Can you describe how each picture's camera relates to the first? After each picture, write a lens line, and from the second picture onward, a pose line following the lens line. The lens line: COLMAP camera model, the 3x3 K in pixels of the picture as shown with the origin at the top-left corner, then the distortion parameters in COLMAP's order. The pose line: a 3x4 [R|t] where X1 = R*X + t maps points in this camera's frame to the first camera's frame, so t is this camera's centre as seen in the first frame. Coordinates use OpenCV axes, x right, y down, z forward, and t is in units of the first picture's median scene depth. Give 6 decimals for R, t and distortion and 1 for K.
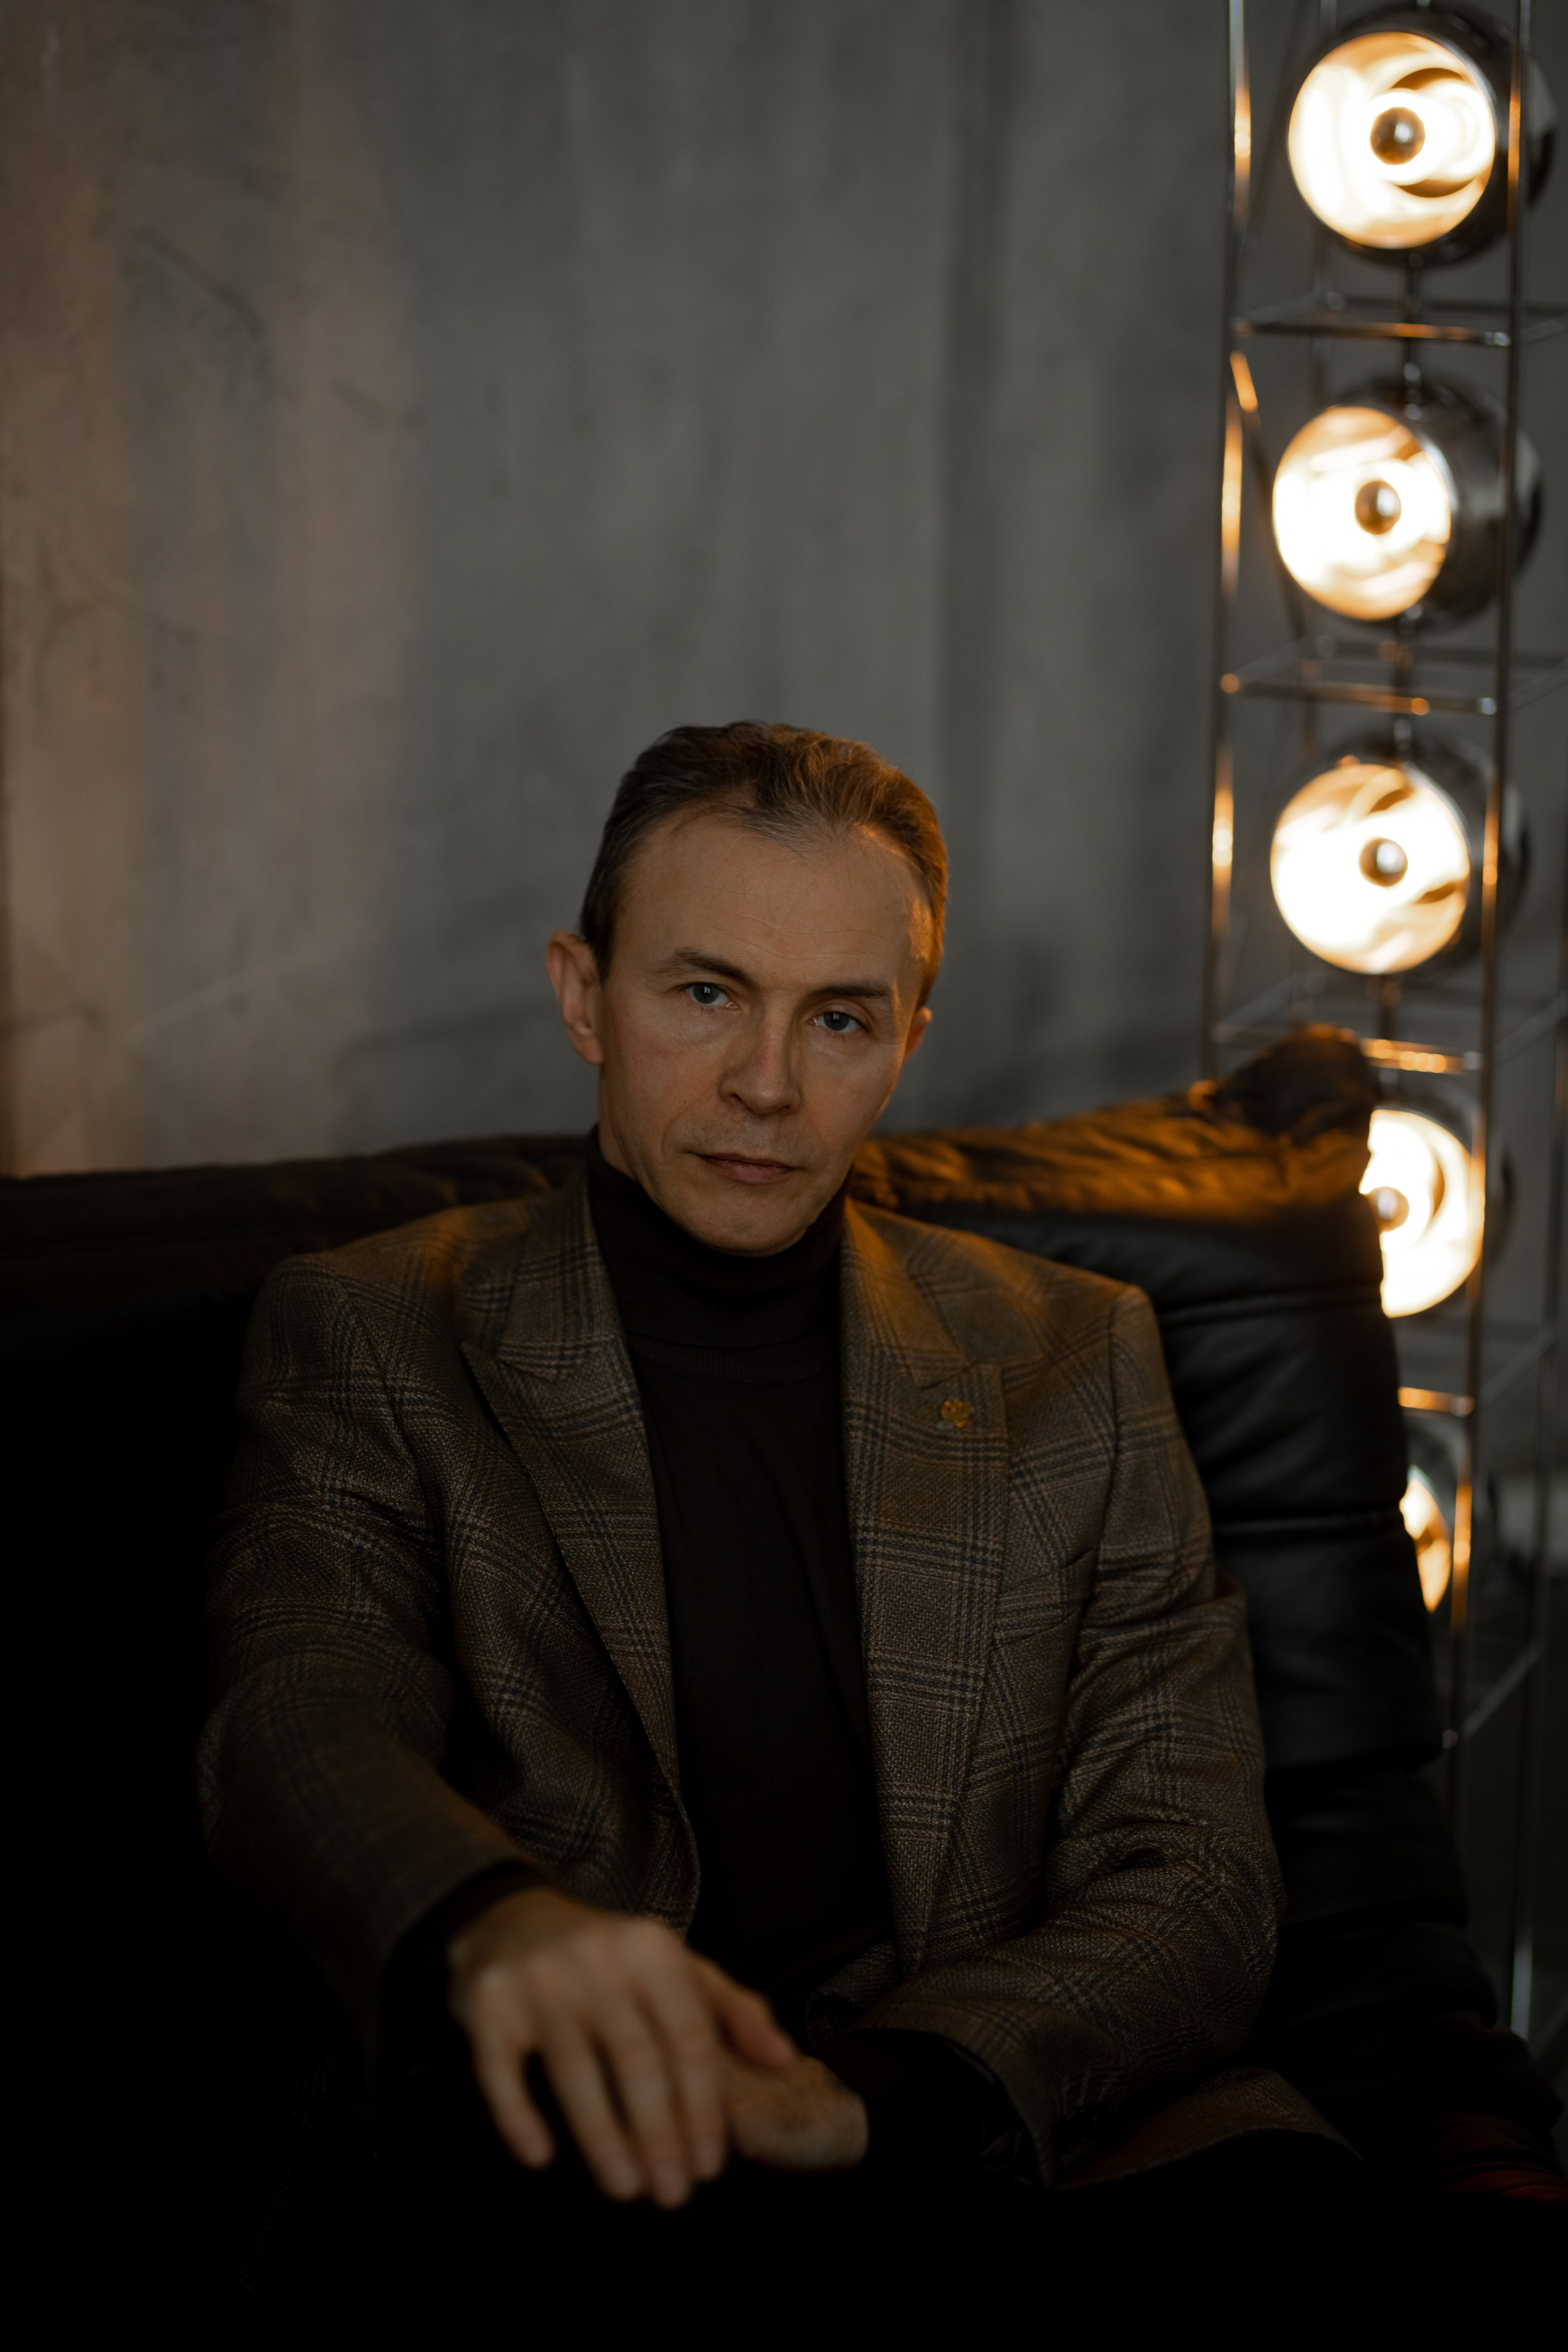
lens RADIAL K [[5740.3, 0, 784.0], [0, 5740.3, 1176.0], [0, 0, 1]] dist [-0.006871, -0.516460]
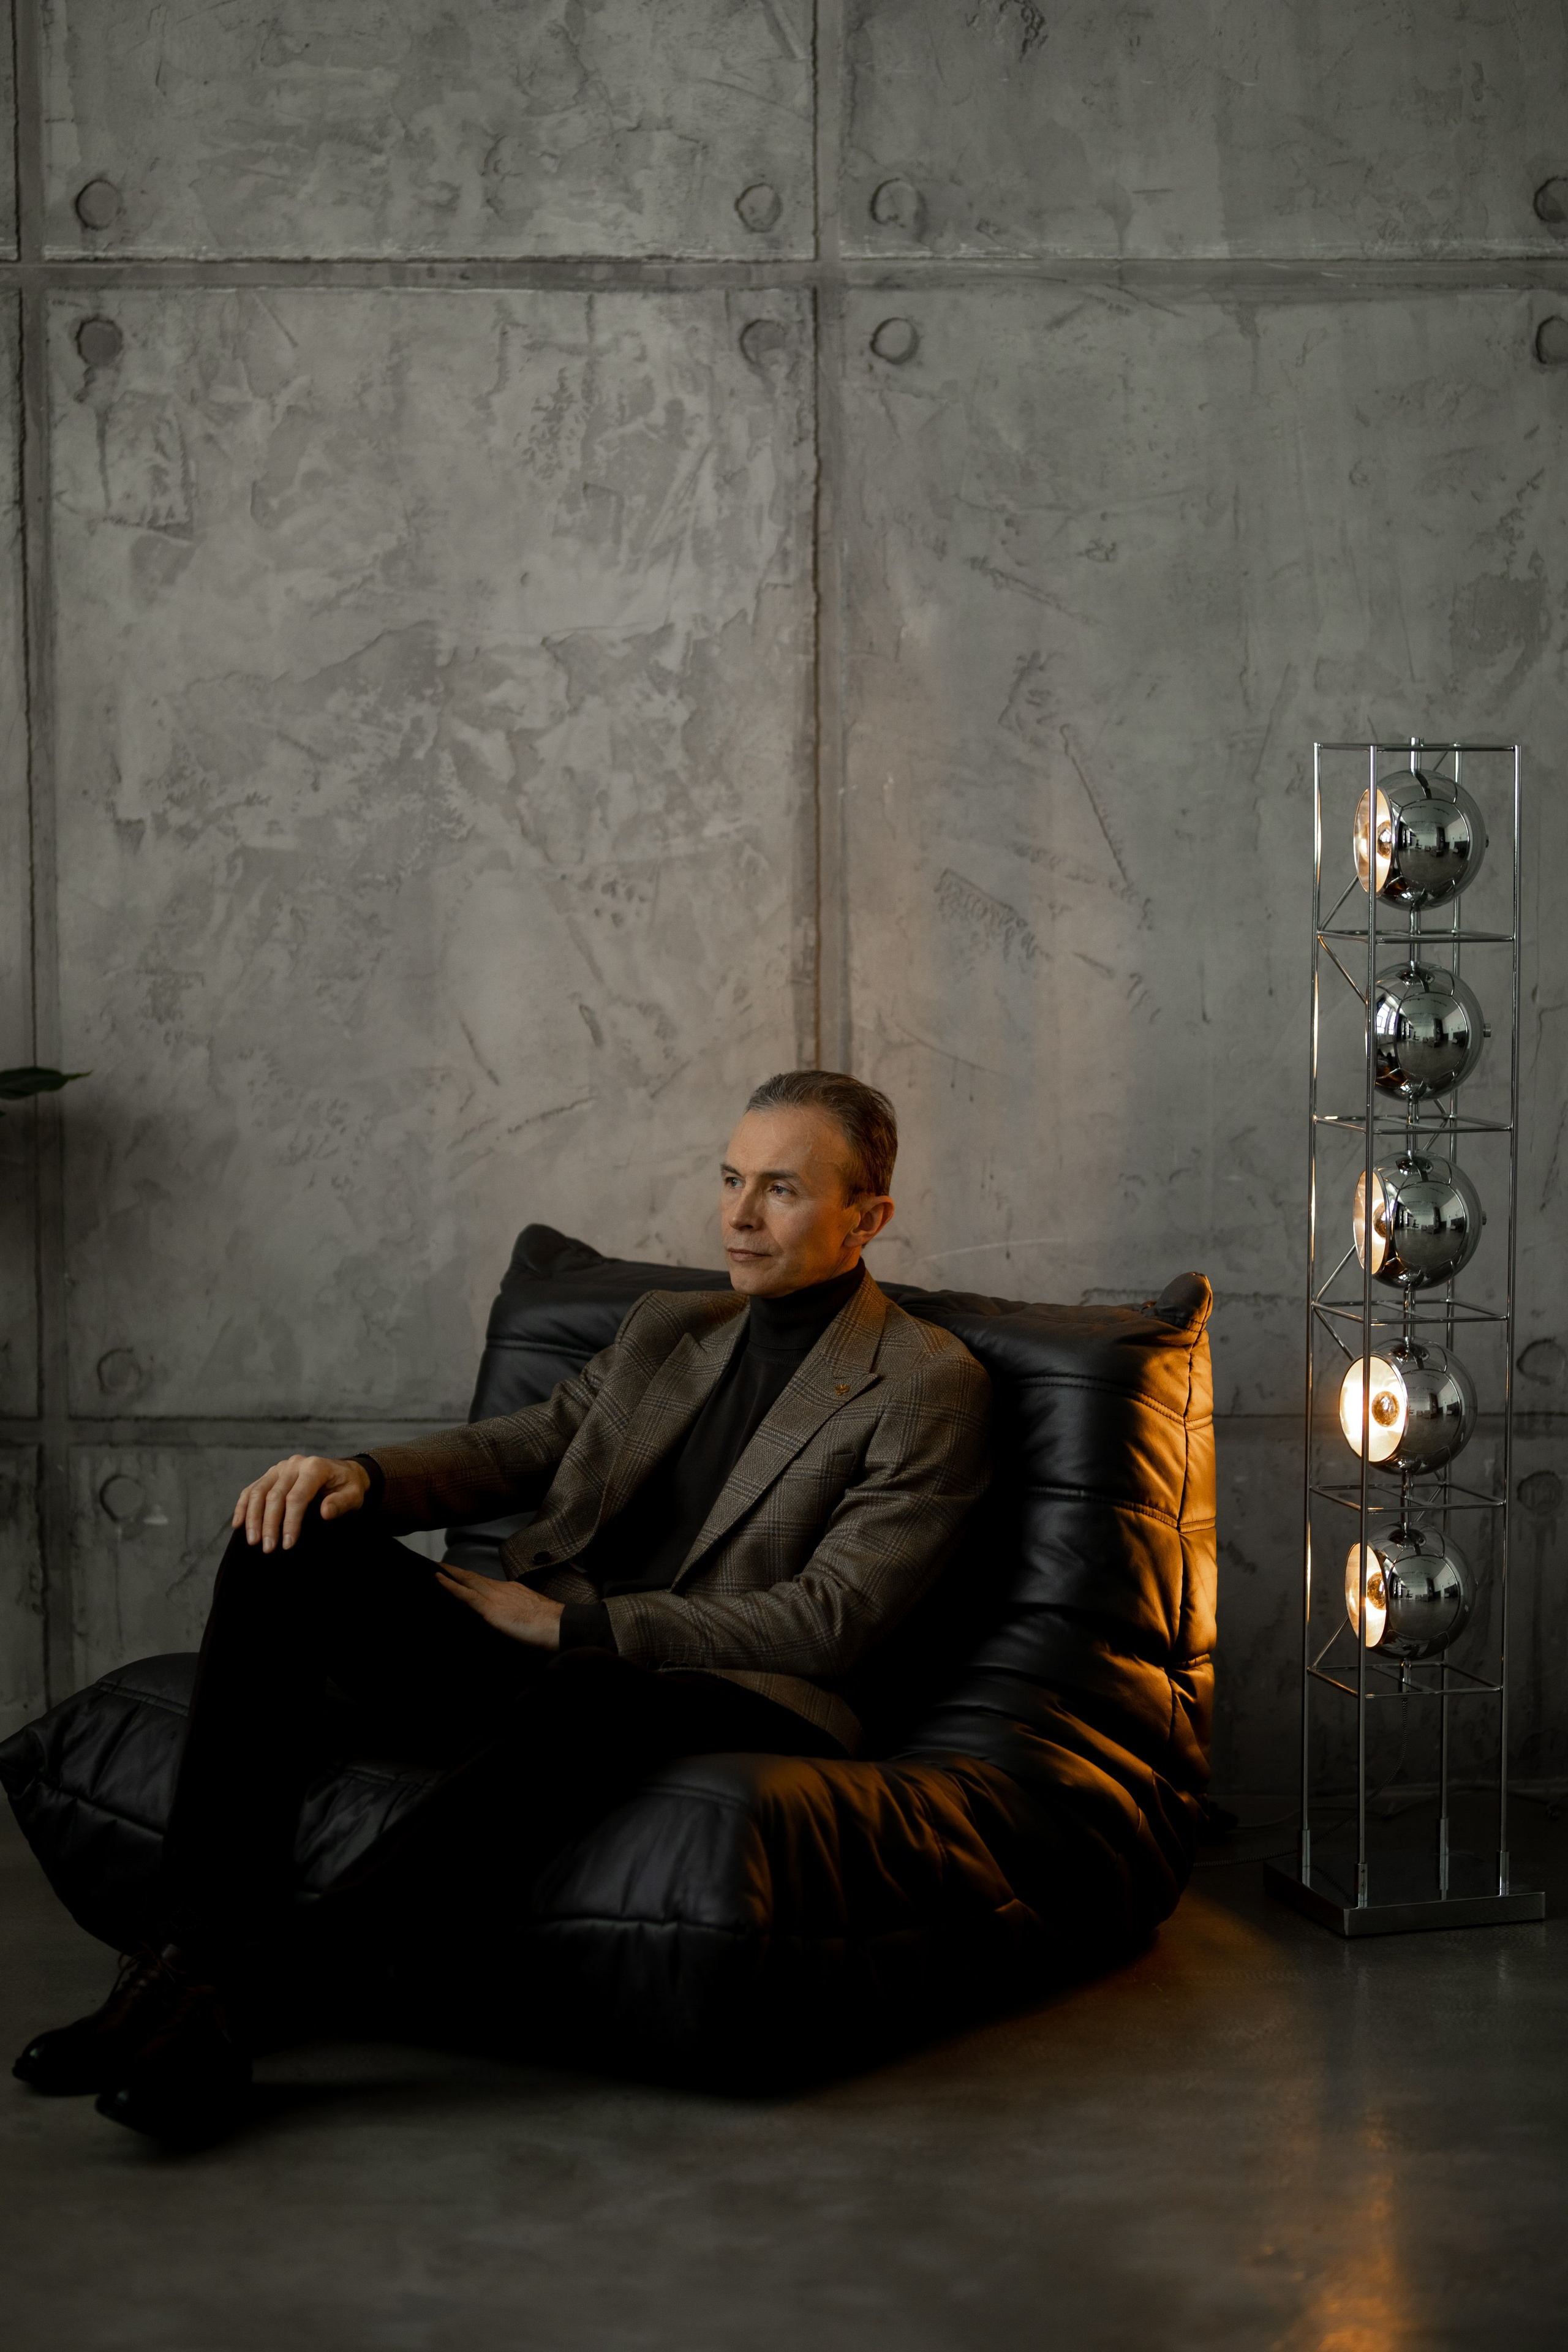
lens RADIAL K [[5740.3, 0, 784.0], [0, 5740.3, 1176.0], [0, 0, 1]] dist [-0.006871, -0.516460]
pose [[0.626608, 0.070244, -0.776162, 1.732132], [-0.190883, 0.979428, -0.065462, 0.110097], [0.755596, 0.189175, 0.627126, -0.405006]]
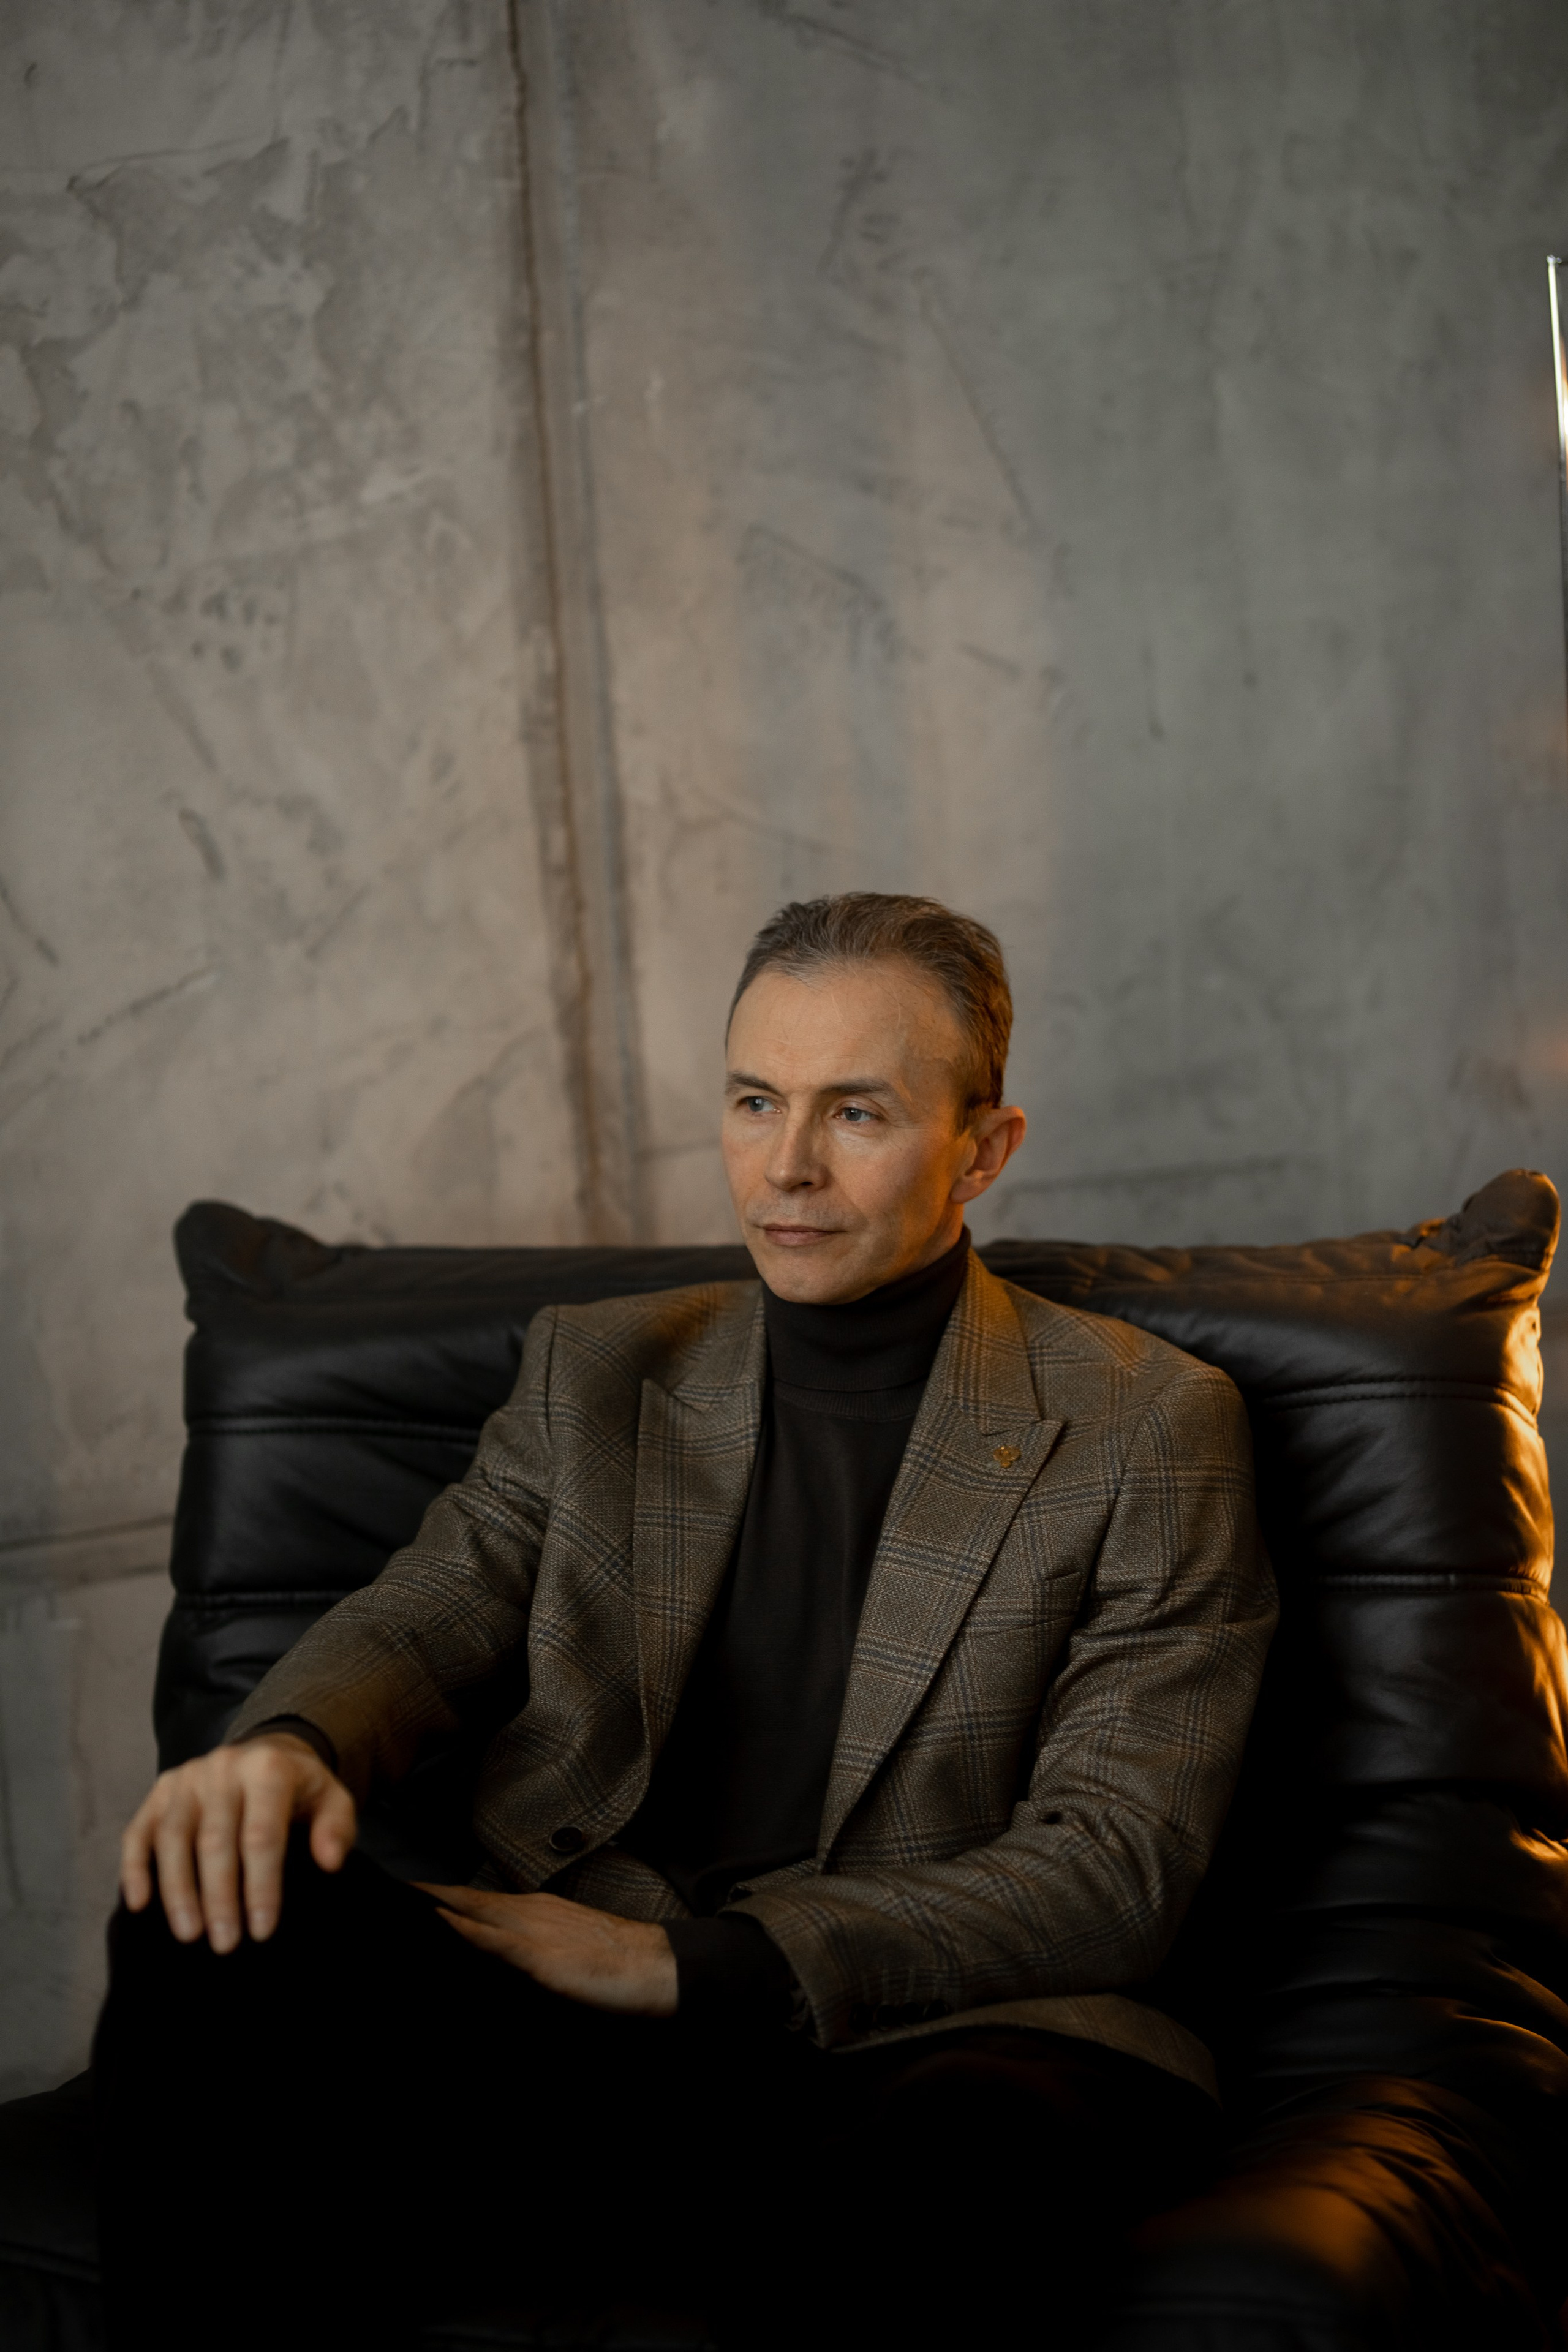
lens RADIAL K [[5658.7, 0, 784.0], [0, 5658.7, 1176.0], [0, 0, 1]] dist [-0.023340, -0.012103]
pose [[0.863261, 0.027282, -0.504019, 0.609762], [-0.057933, 0.997295, -0.045243, 0.039789], [0.501421, 0.068256, 0.862507, -0.076283]]
